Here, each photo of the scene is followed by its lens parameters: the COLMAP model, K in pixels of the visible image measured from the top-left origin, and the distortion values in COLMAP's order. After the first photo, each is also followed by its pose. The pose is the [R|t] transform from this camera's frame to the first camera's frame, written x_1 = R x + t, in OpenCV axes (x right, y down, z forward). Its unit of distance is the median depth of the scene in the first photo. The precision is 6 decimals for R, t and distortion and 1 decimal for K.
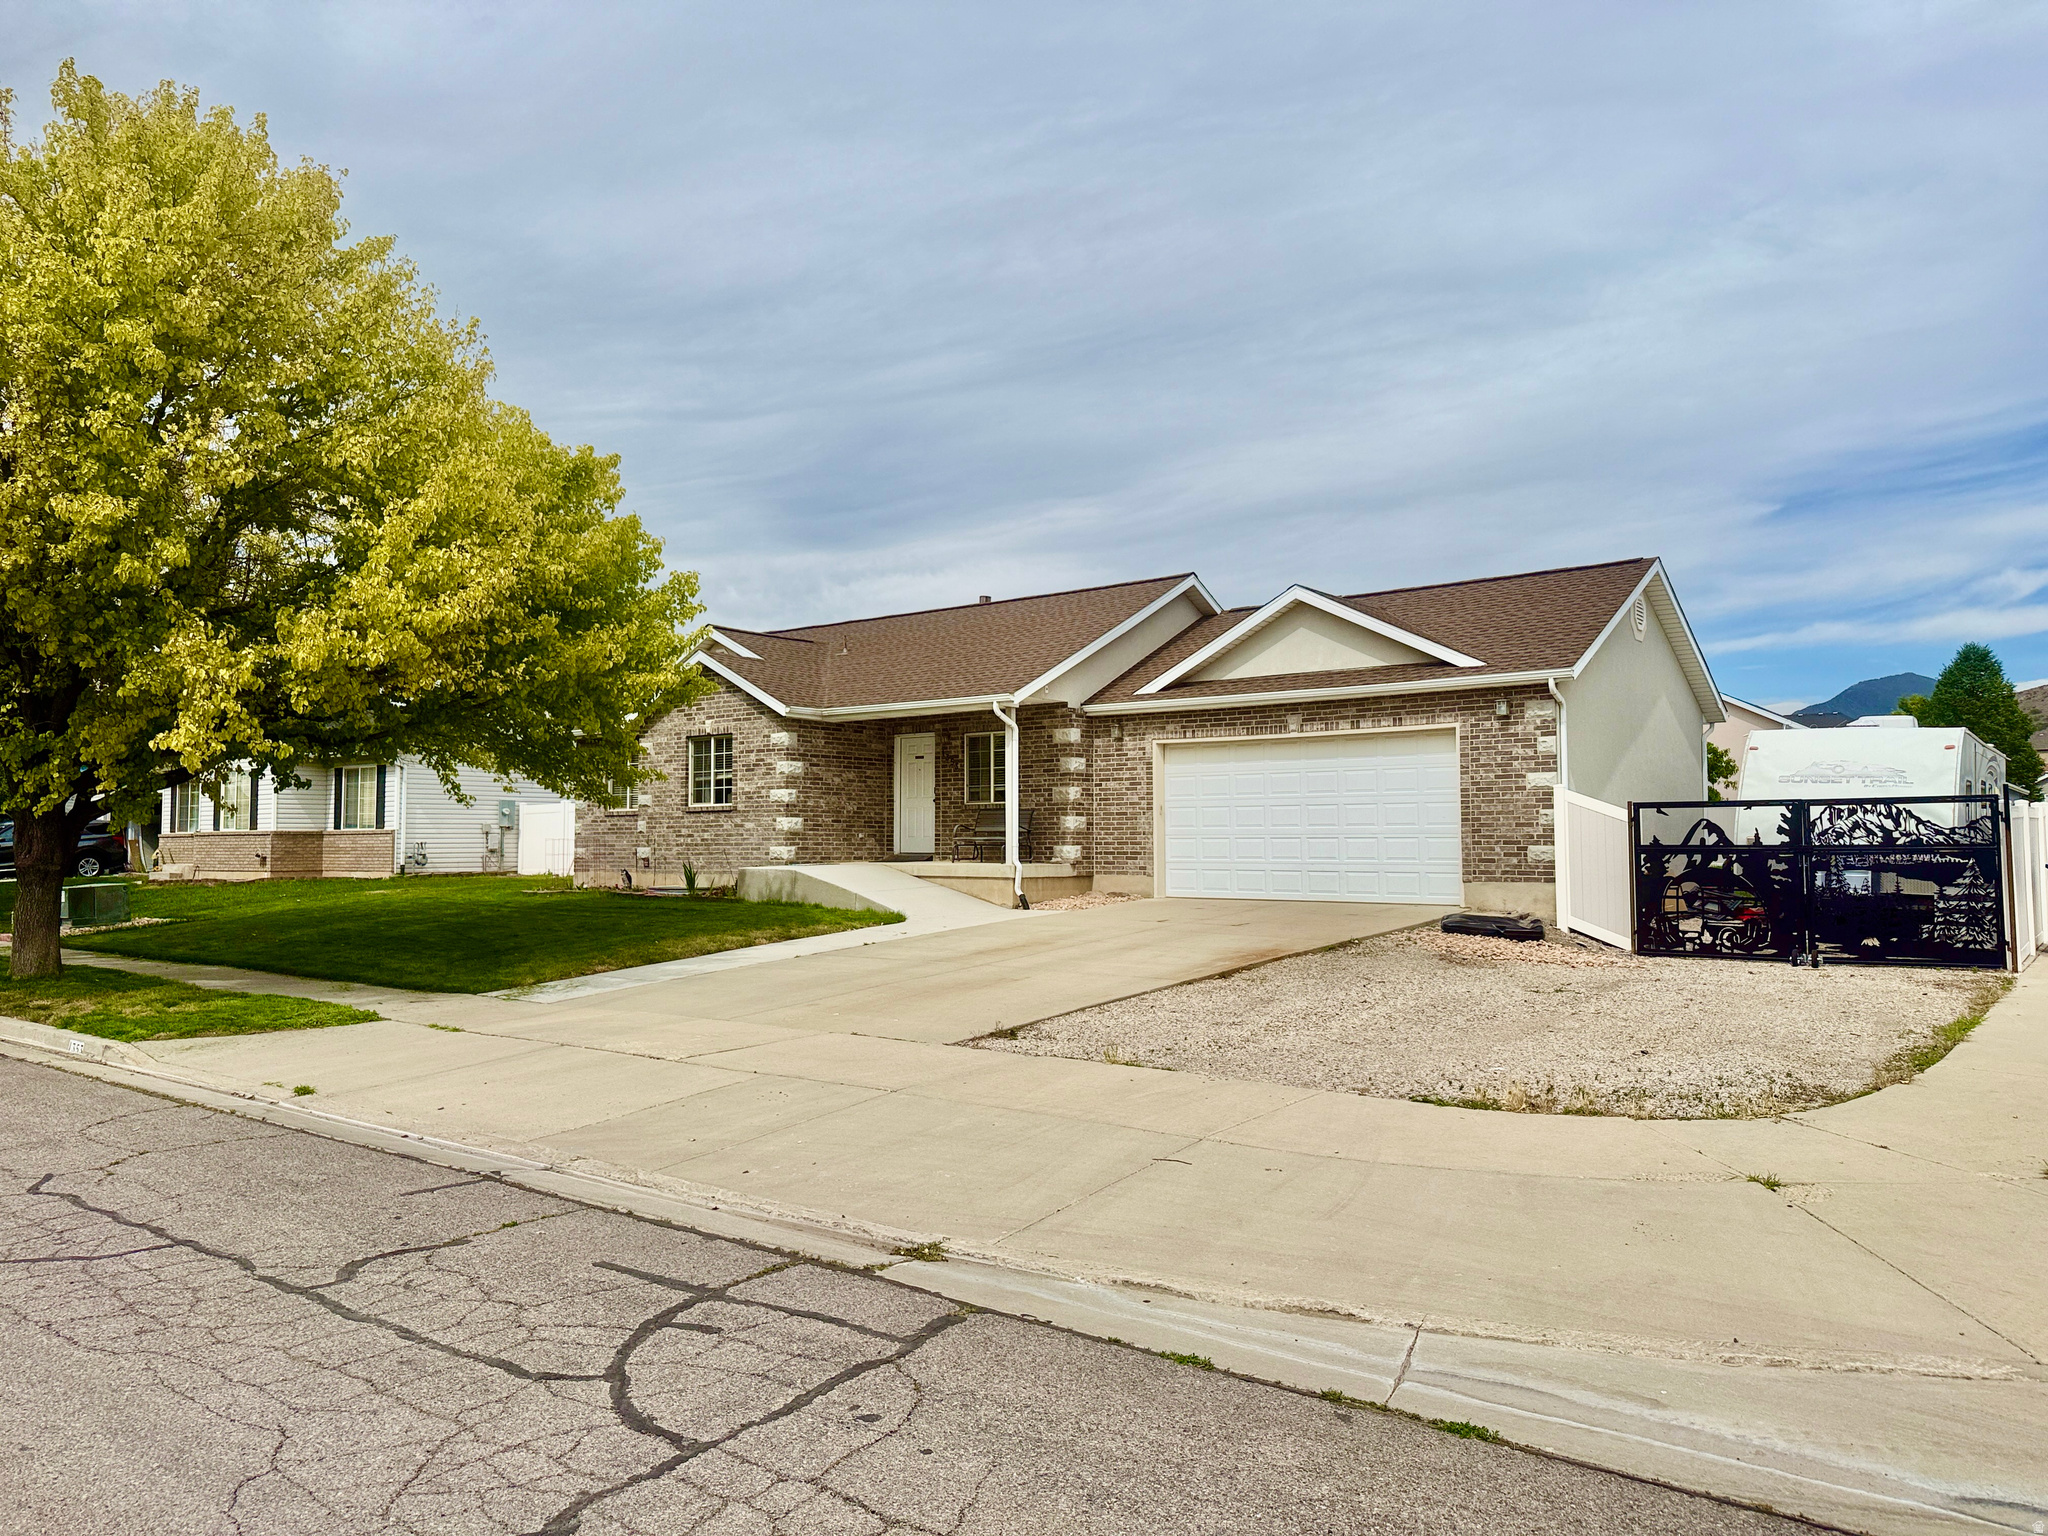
lens RADIAL K [[1421.5, 0, 1024.0], [0, 1421.5, 768.0], [0, 0, 1]] dist [0.001927, 0.000224]
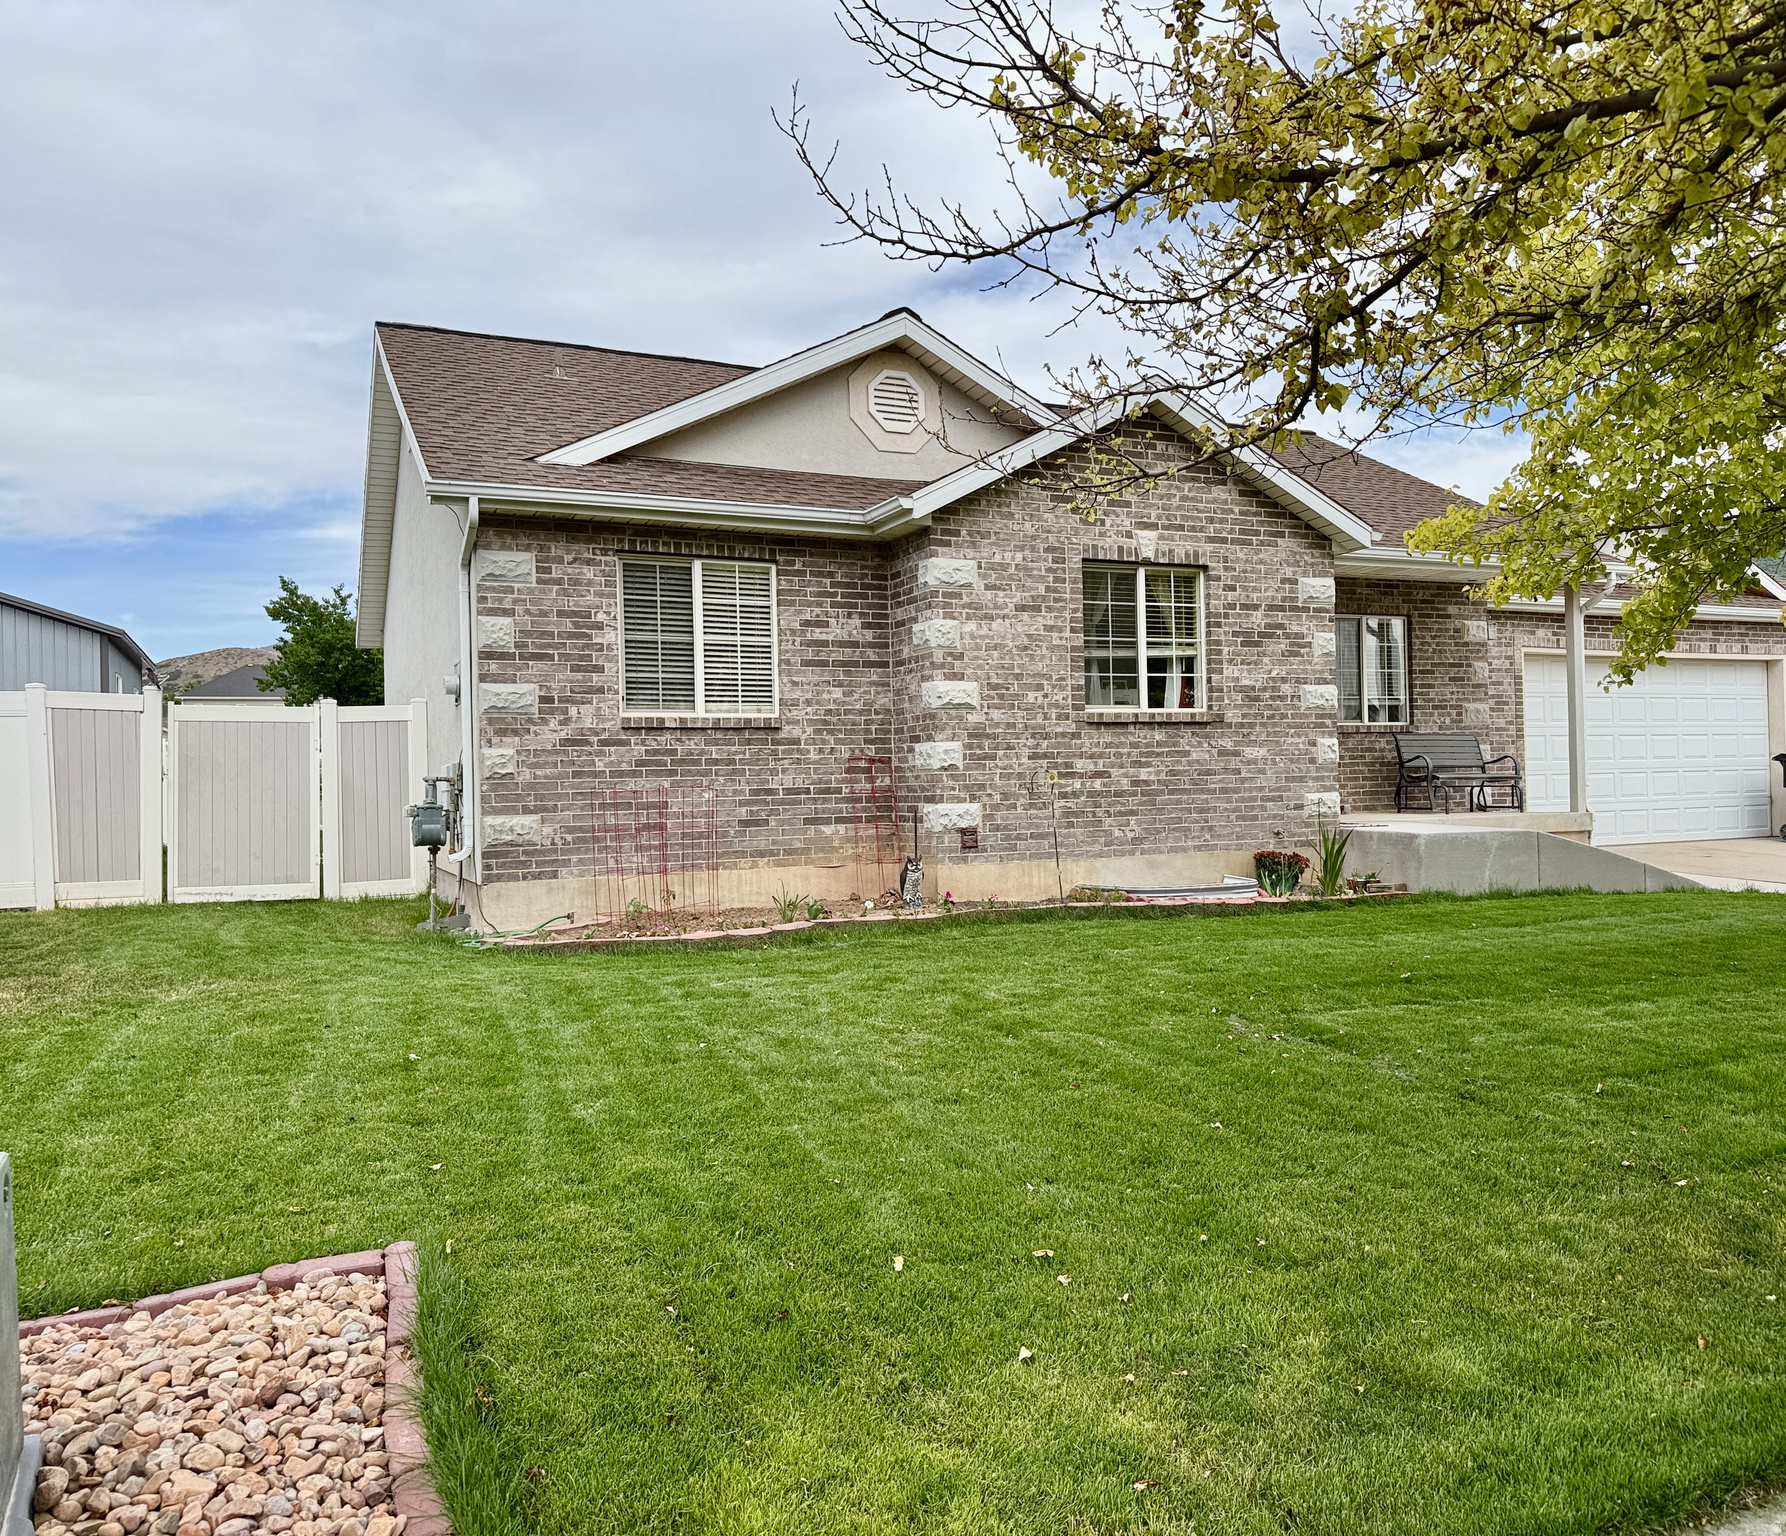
lens RADIAL K [[1417.9, 0, 893.0], [0, 1417.9, 768.0], [0, 0, 1]] dist [-0.002818, -0.002402]
pose [[0.473860, 0.003097, 0.880595, -0.685401], [-0.030197, 0.999463, 0.012734, 0.042361], [-0.880082, -0.032625, 0.473699, 0.856180]]
